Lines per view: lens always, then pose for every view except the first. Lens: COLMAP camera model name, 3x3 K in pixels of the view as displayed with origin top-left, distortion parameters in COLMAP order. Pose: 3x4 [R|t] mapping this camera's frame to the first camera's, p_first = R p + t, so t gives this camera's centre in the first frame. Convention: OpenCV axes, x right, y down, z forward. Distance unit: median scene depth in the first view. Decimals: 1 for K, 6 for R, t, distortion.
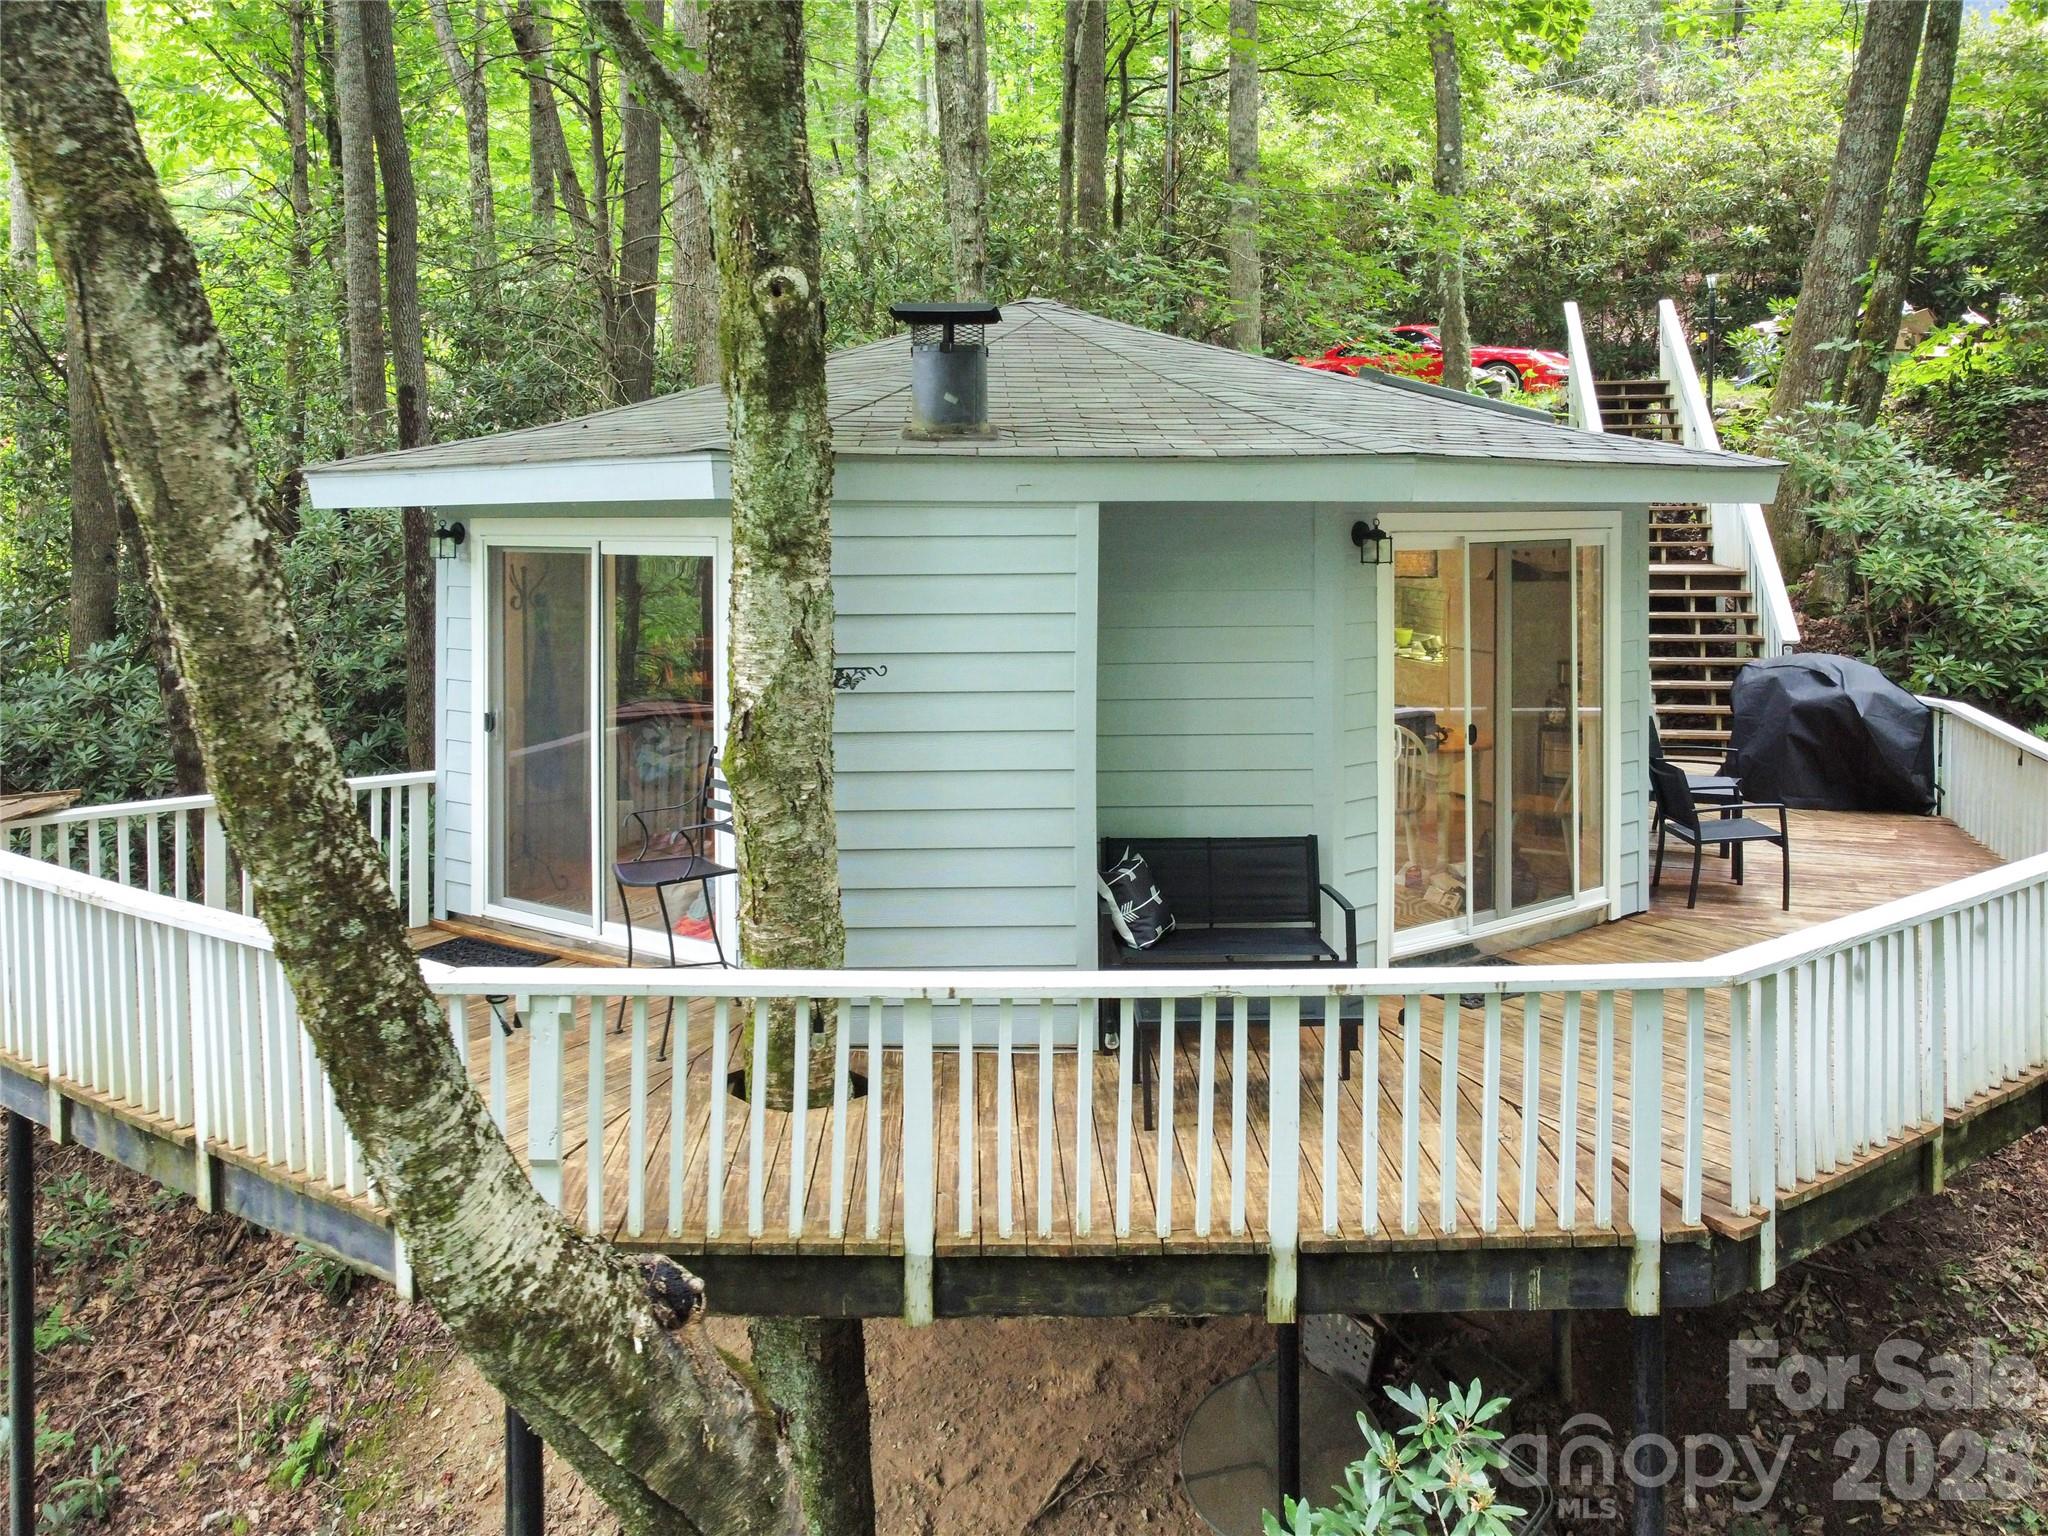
lens RADIAL K [[1389.2, 0, 1062.9], [0, 1389.2, 764.0], [0, 0, 1]] dist [-0.003300, -0.000728]
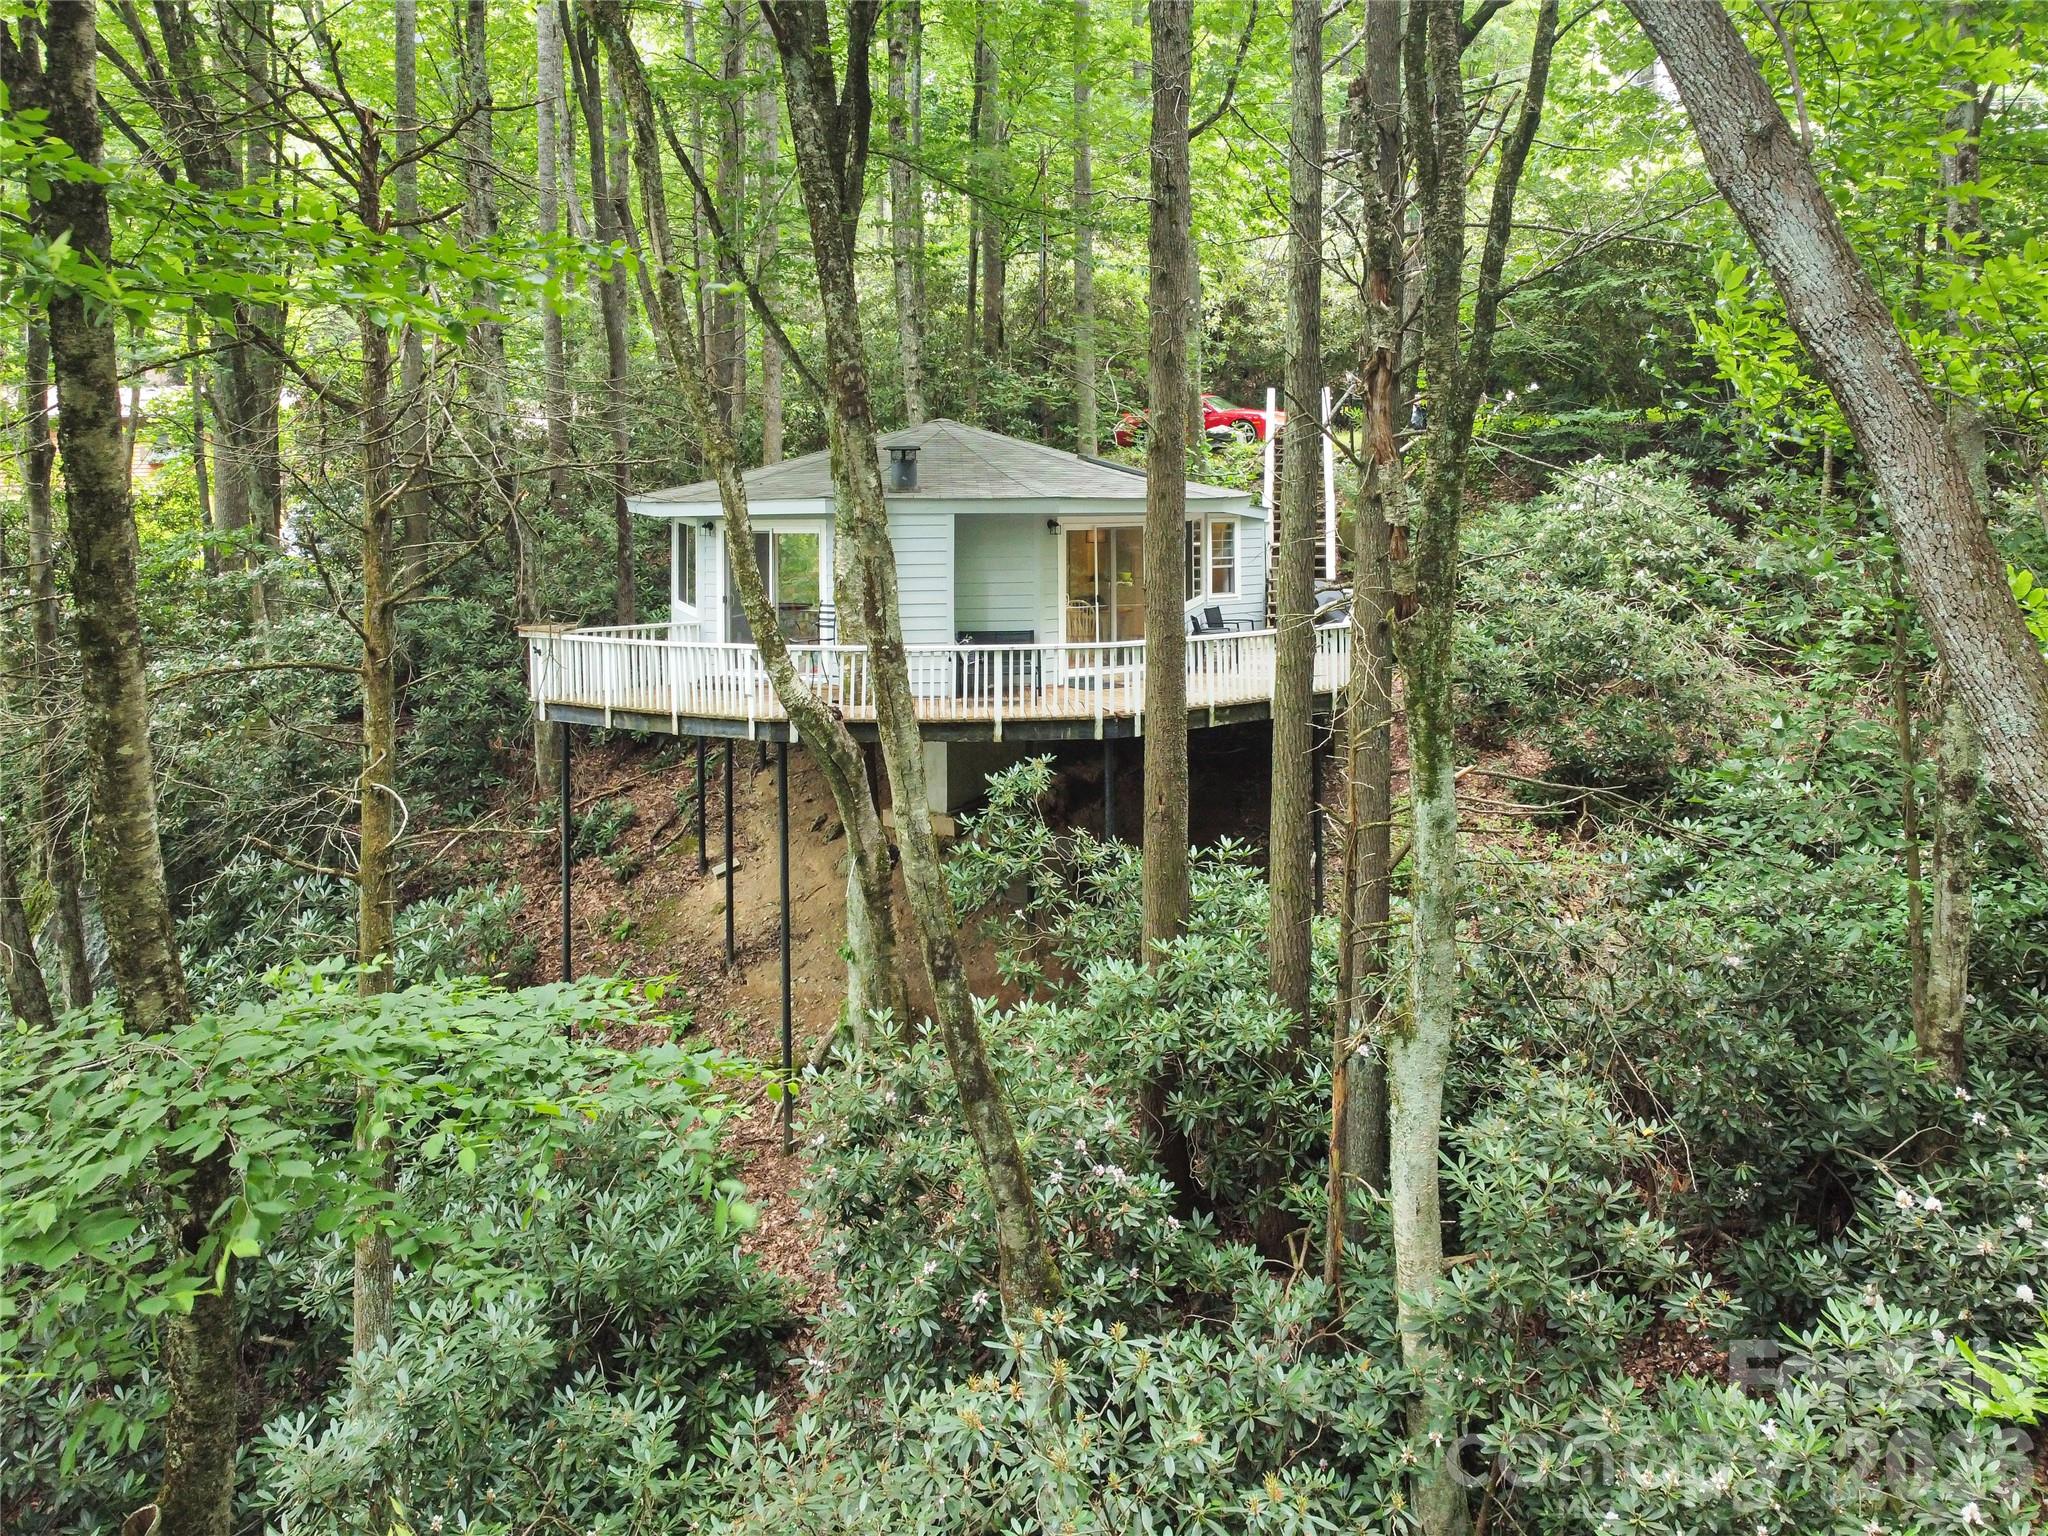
lens RADIAL K [[1443.7, 0, 1024.0], [0, 1443.7, 768.0], [0, 0, 1]] dist [-0.004934, 0.000304]
pose [[0.999978, -0.006064, 0.002865, 0.160653], [0.006066, 0.999981, -0.000909, 0.356503], [-0.002860, 0.000926, 0.999995, -2.073996]]
